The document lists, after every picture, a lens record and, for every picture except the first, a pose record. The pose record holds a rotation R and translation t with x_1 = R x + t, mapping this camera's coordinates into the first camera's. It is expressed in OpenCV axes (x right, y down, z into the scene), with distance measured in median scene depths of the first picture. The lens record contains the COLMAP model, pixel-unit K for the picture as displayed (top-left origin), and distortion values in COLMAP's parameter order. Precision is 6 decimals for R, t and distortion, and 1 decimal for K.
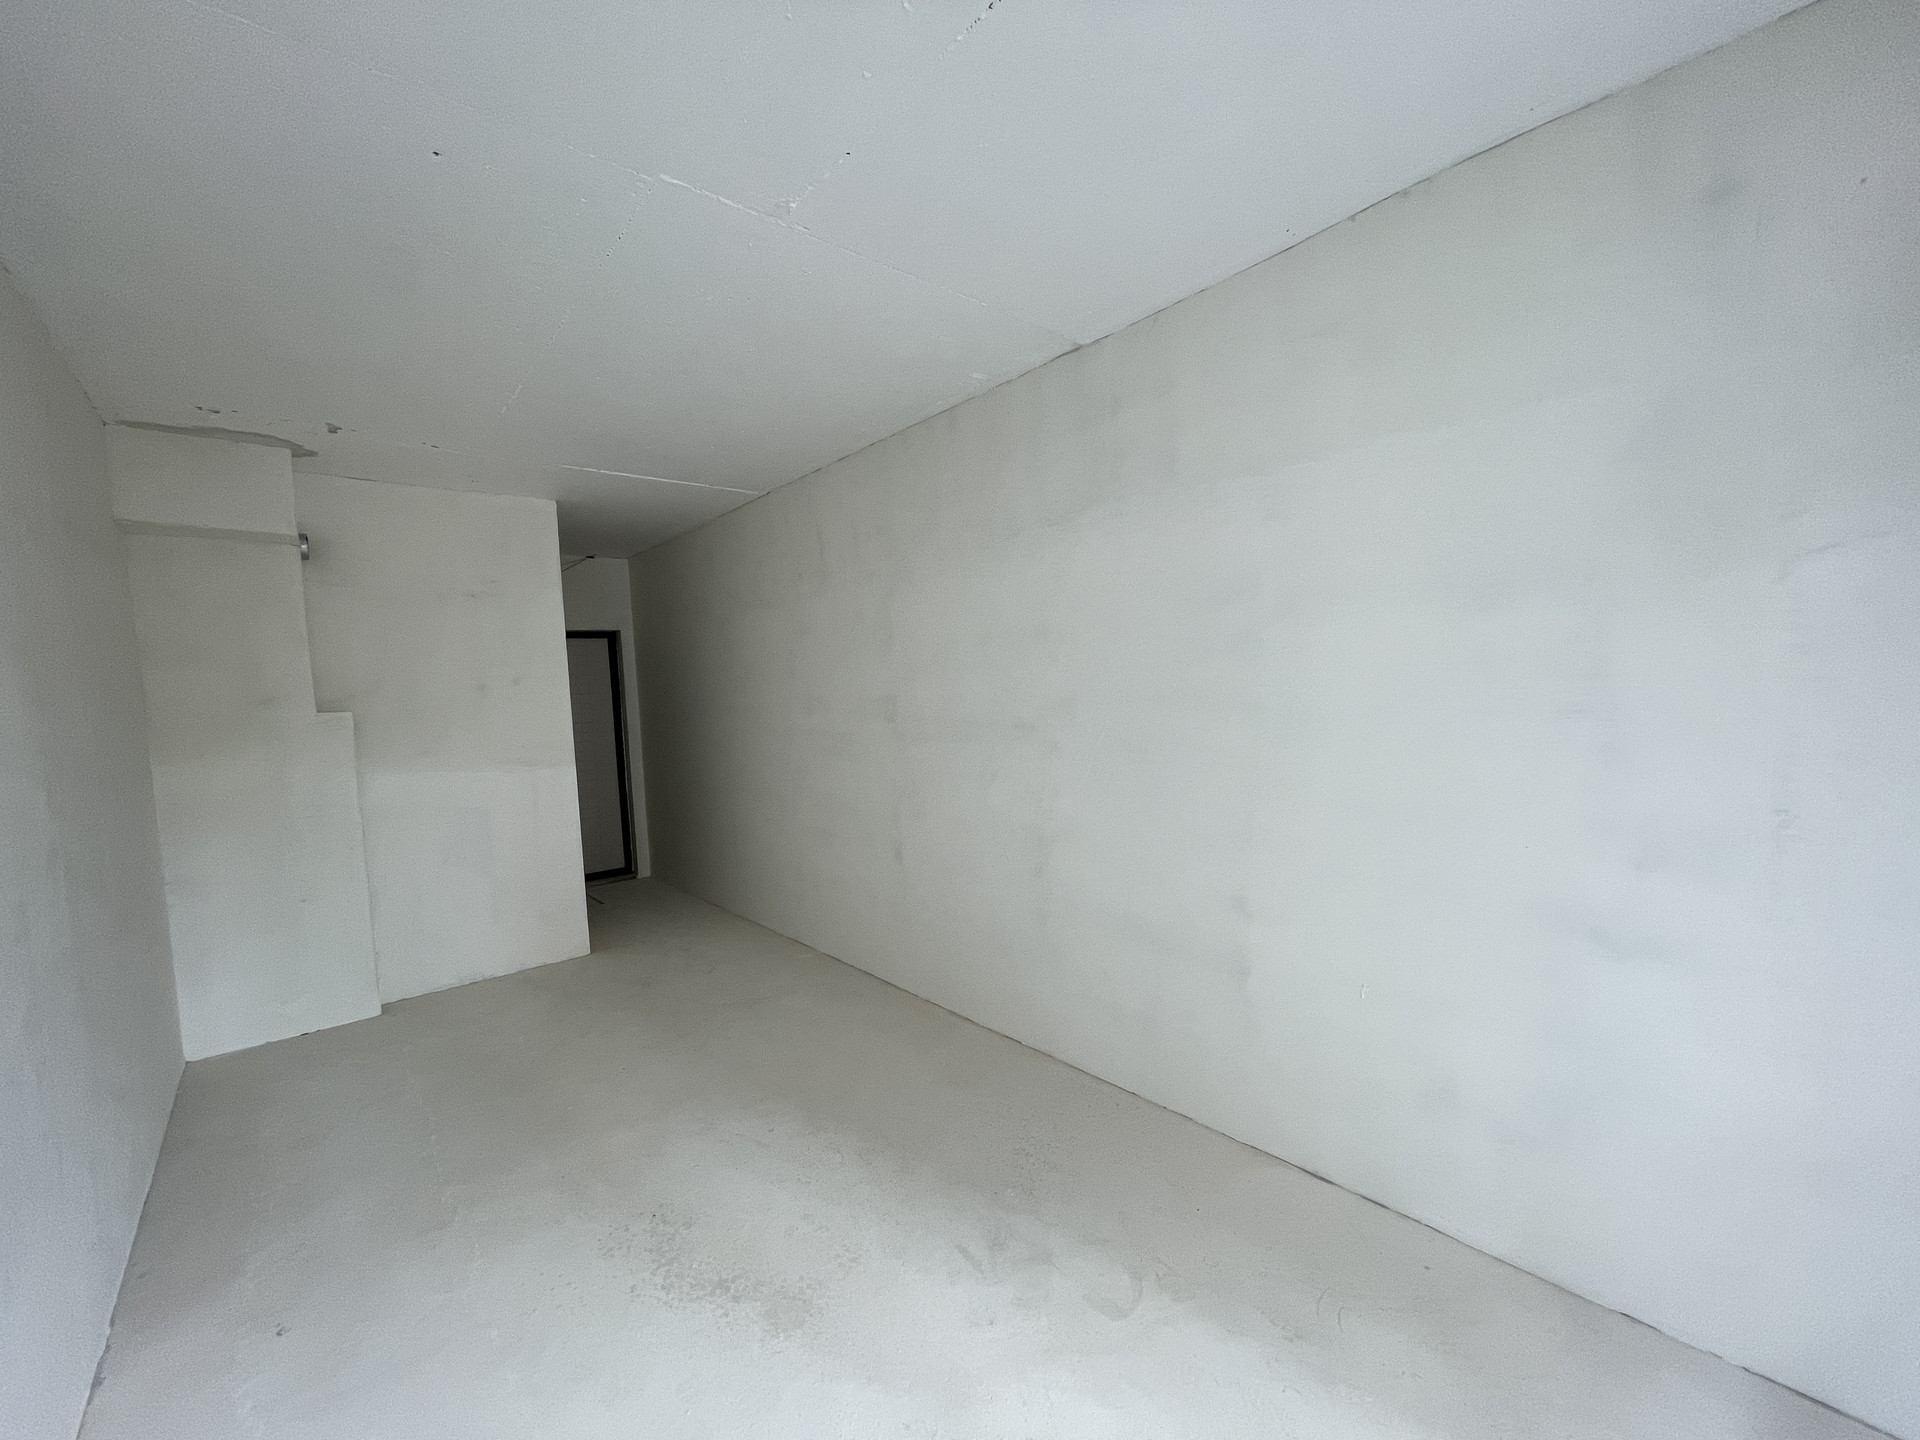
lens RADIAL K [[778.2, 0, 954.5], [0, 778.2, 735.0], [0, 0, 1]] dist [0.001690, -0.000618]
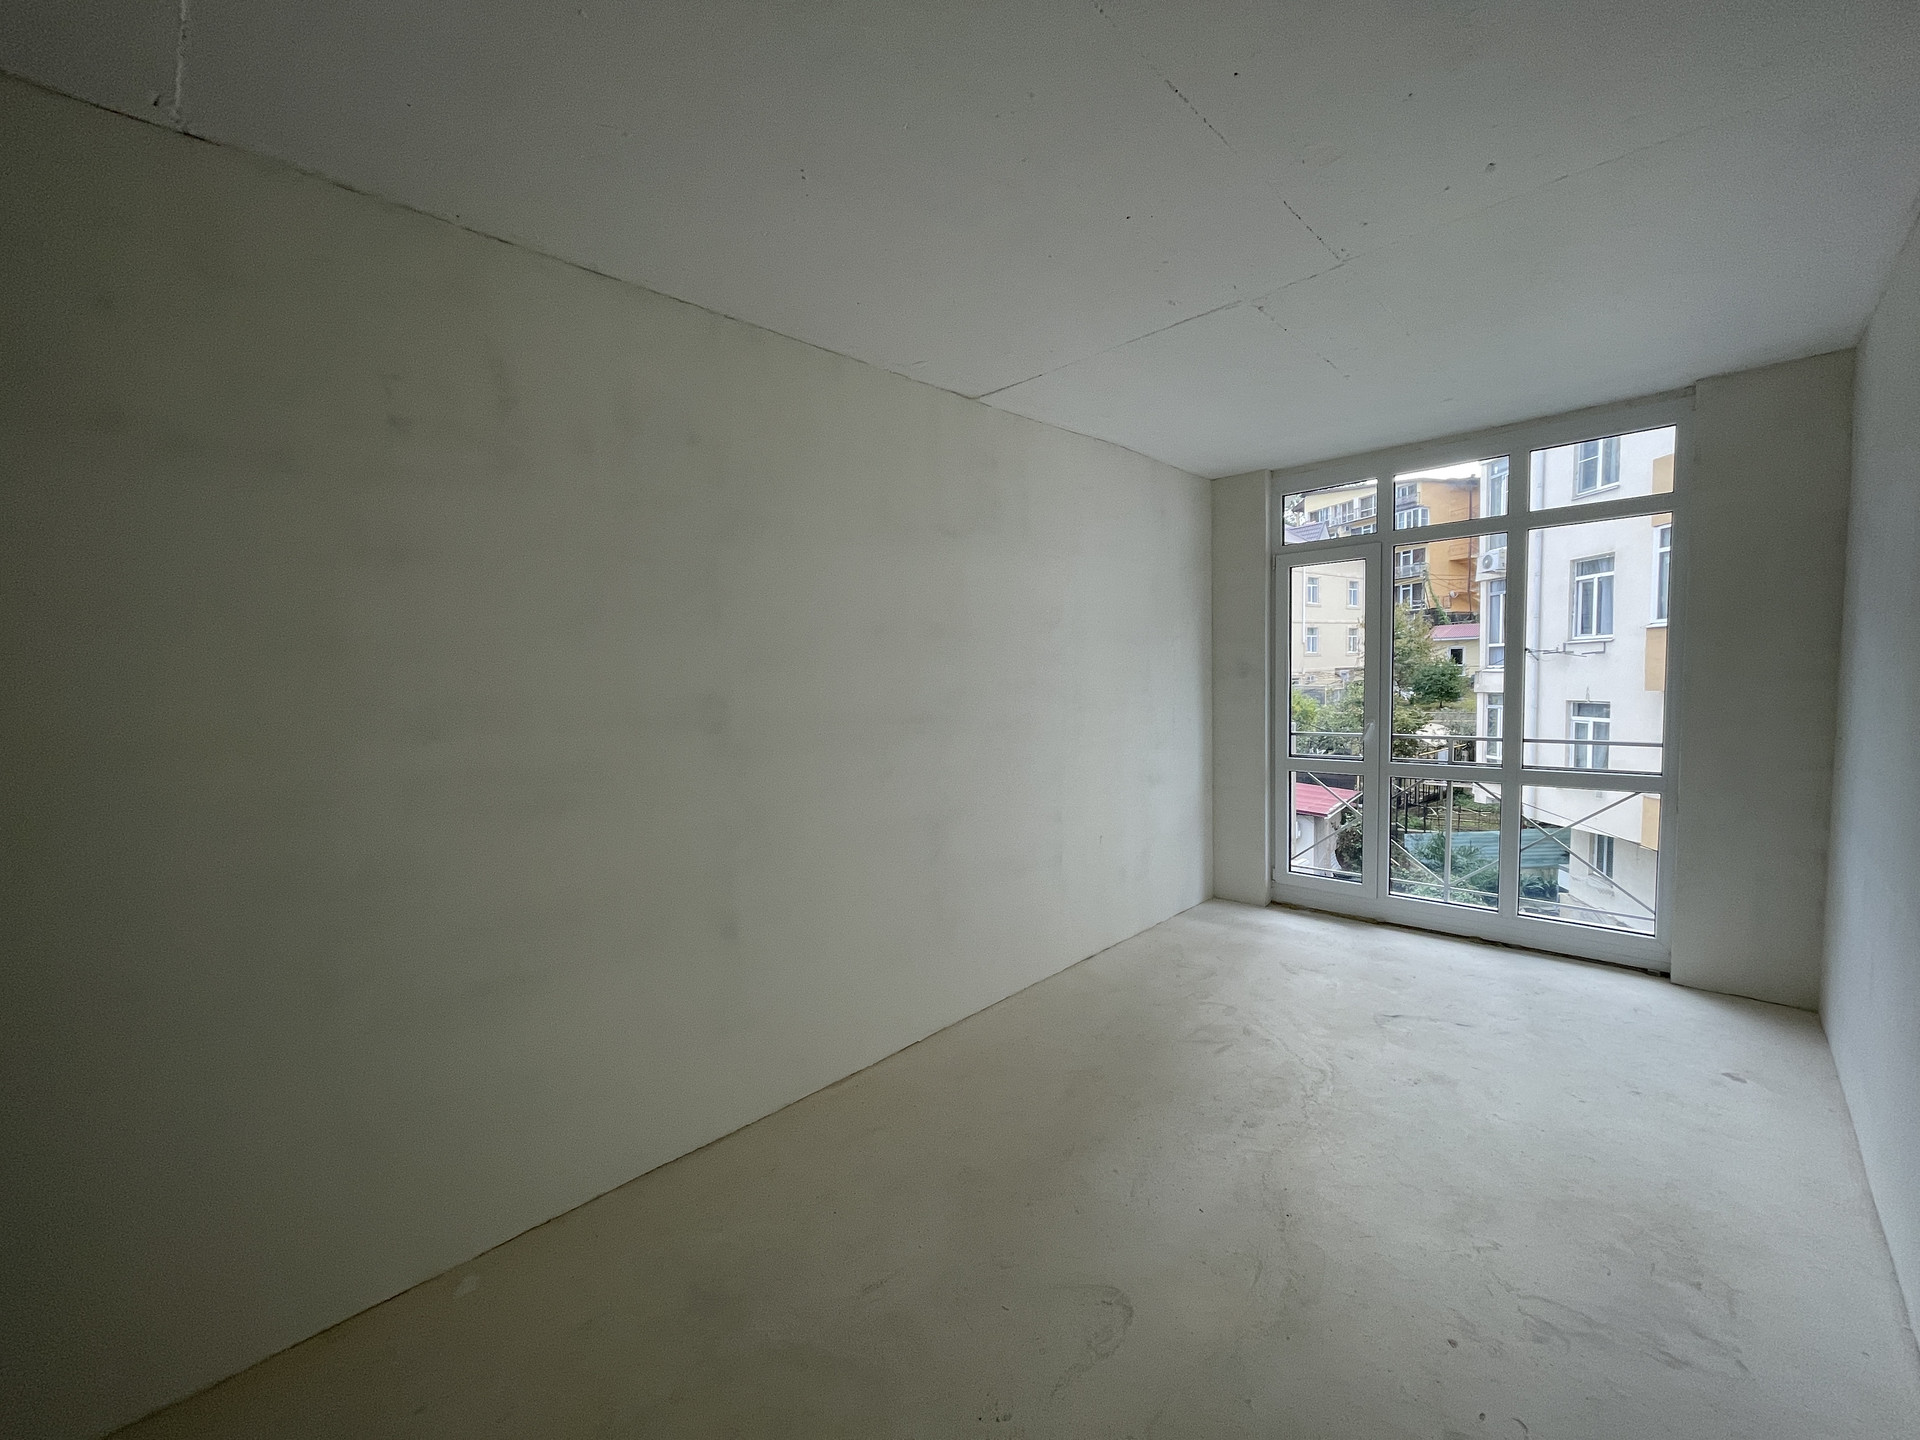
lens RADIAL K [[778.2, 0, 965.9], [0, 778.2, 723.5], [0, 0, 1]] dist [0.001690, -0.000618]
pose [[-0.096792, -0.020780, 0.995088, -0.925635], [0.097137, 0.994812, 0.030223, -0.030034], [-0.990553, 0.099585, -0.094271, 1.030054]]
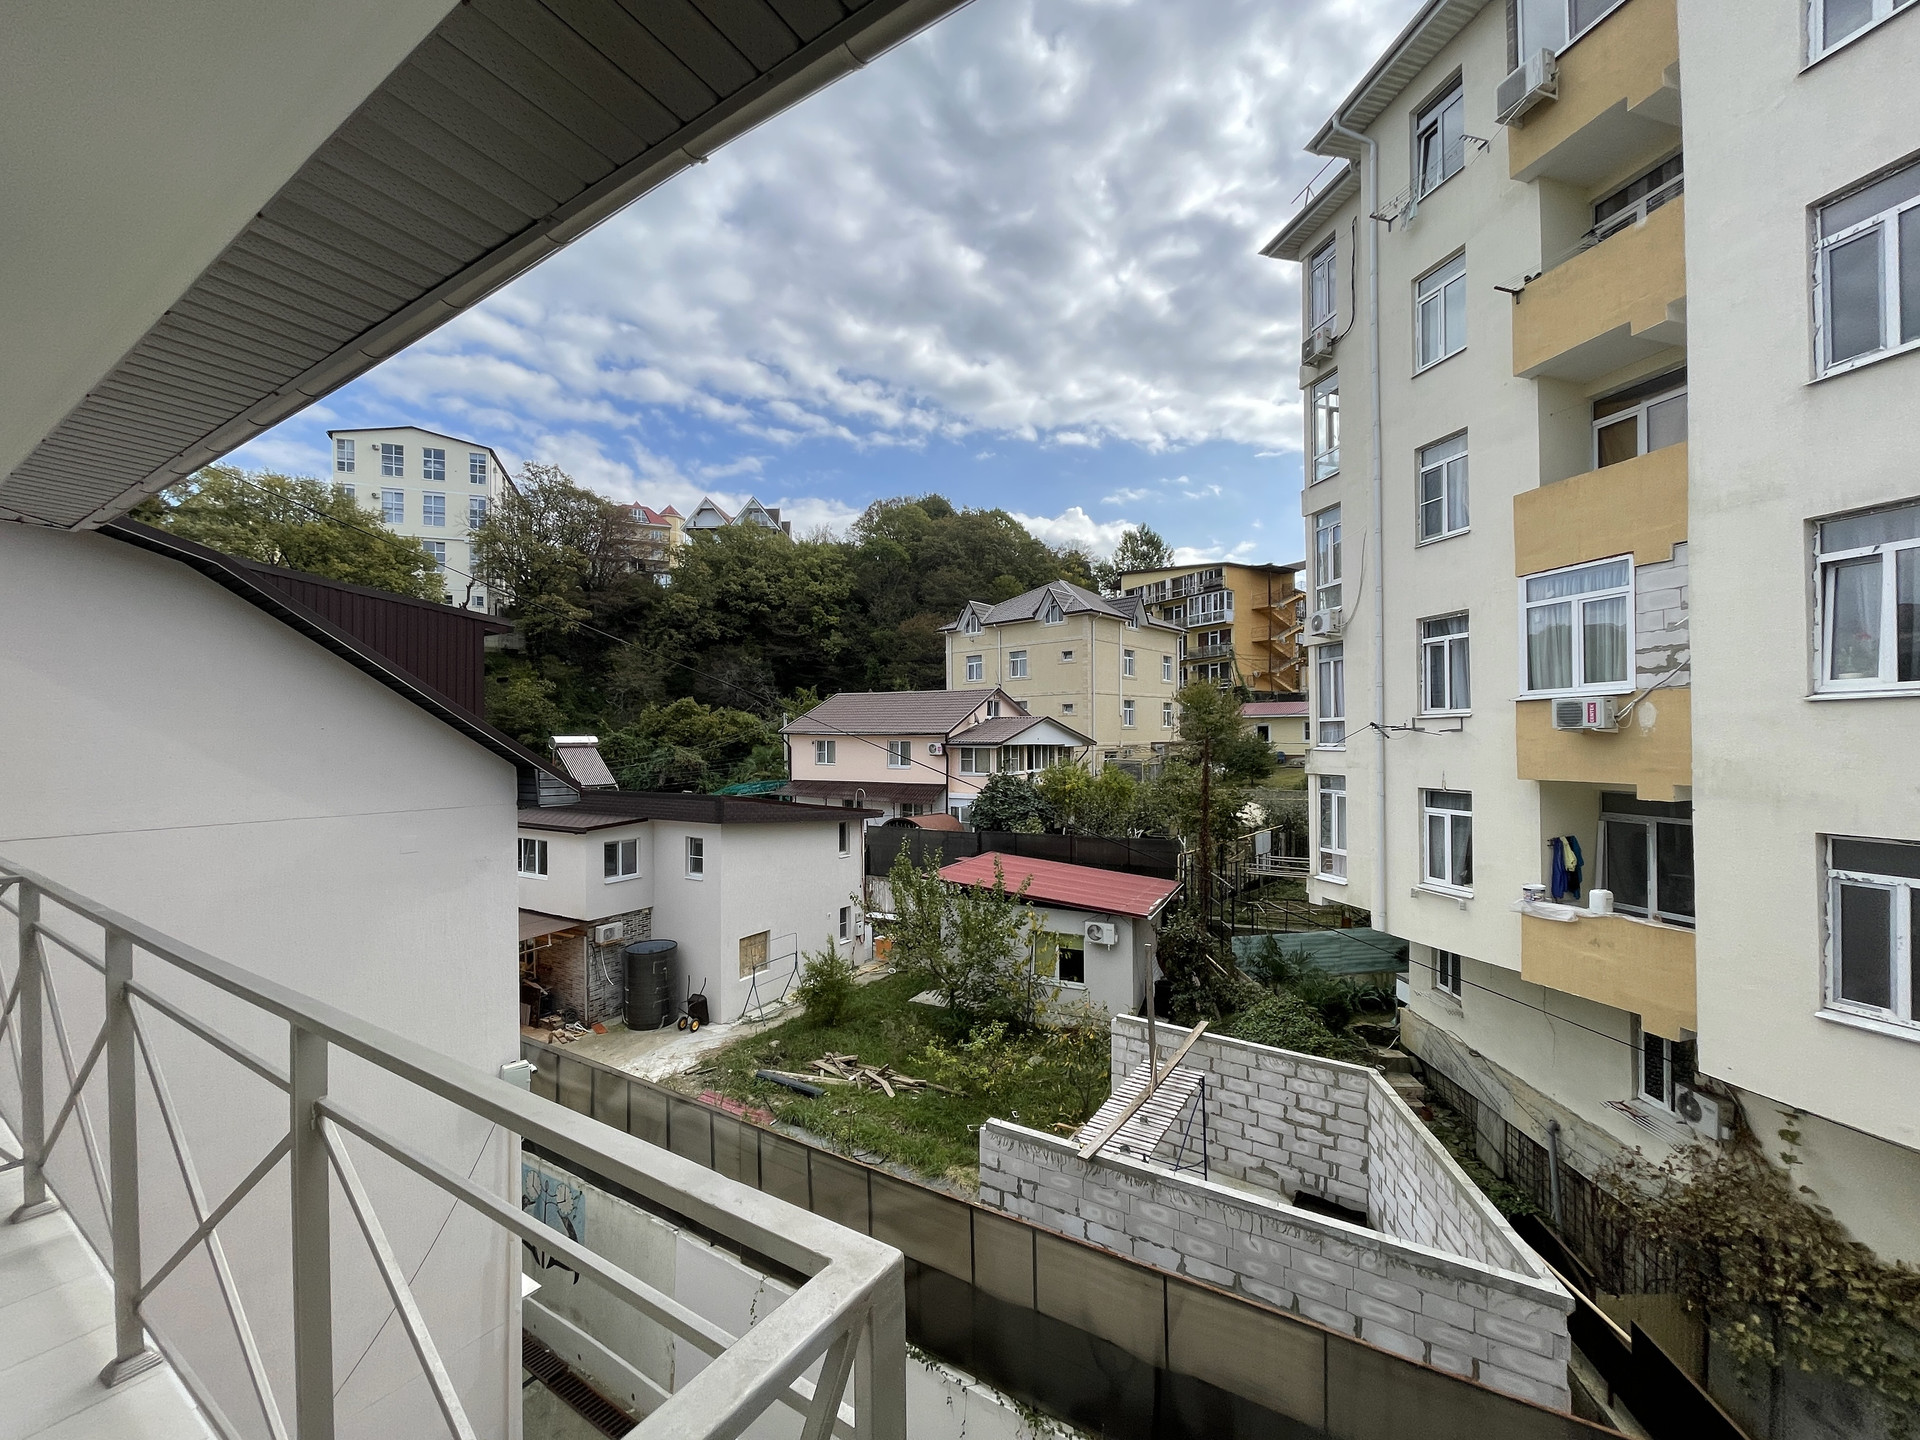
lens RADIAL K [[778.2, 0, 948.3], [0, 778.2, 728.5], [0, 0, 1]] dist [0.001690, -0.000618]
pose [[-0.281368, 0.055668, 0.957984, -0.718951], [0.081793, 0.996074, -0.033858, -0.029407], [-0.956108, 0.068830, -0.284817, 0.909303]]
